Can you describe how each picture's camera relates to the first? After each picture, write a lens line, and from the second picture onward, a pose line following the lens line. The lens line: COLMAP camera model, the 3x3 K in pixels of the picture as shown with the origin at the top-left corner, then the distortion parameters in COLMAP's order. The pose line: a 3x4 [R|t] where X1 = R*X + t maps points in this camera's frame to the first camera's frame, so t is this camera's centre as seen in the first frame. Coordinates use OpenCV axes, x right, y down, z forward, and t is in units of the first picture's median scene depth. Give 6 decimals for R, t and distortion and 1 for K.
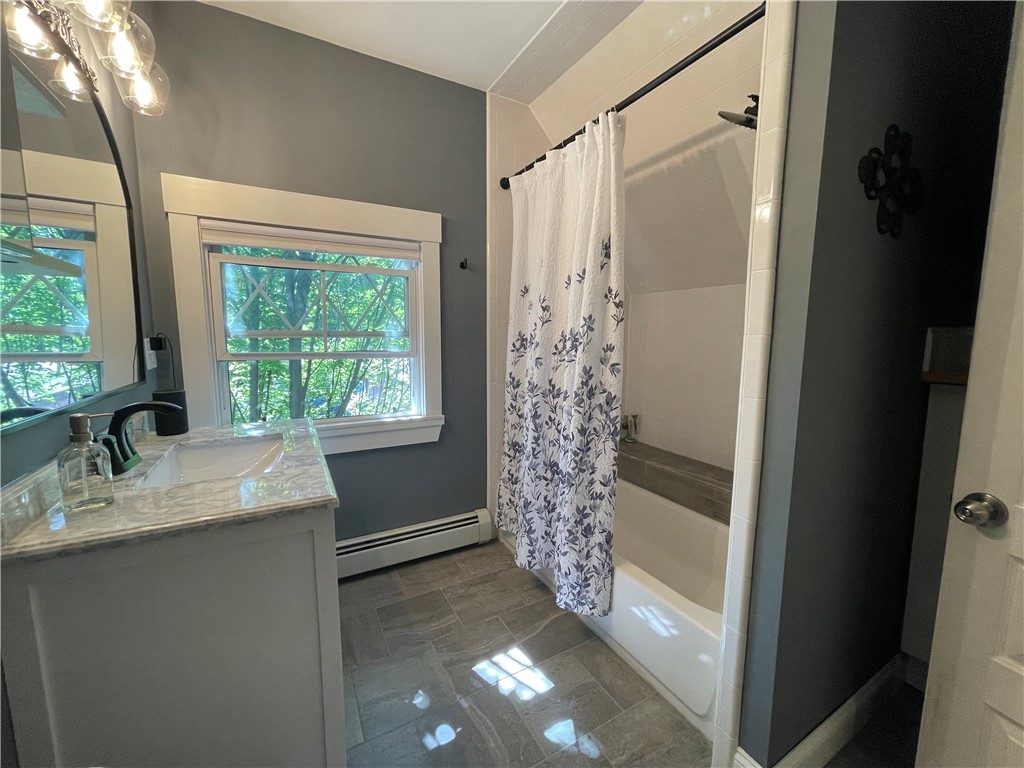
lens RADIAL K [[412.2, 0, 512.0], [0, 412.2, 384.0], [0, 0, 1]] dist [-0.001205, -0.000459]
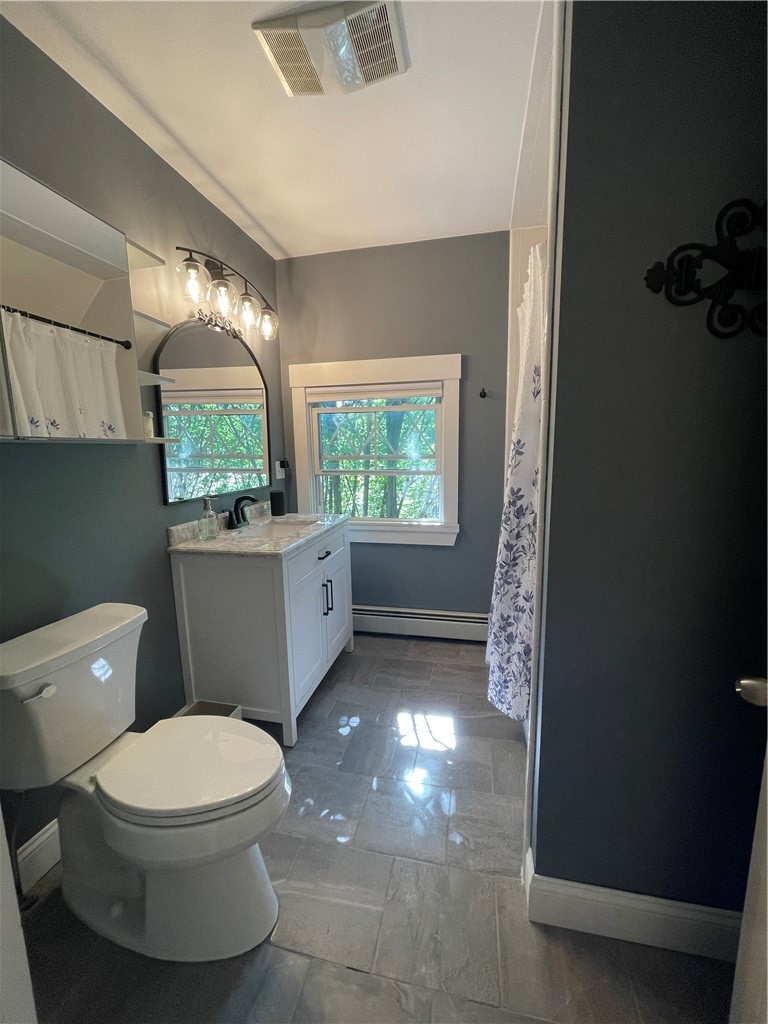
lens RADIAL K [[412.2, 0, 384.0], [0, 412.2, 512.0], [0, 0, 1]] dist [-0.001205, -0.000459]
pose [[0.750014, 0.081791, -0.656346, 0.623135], [-0.060107, 0.996647, 0.055512, -0.018118], [0.658686, -0.002184, 0.752415, -0.041063]]
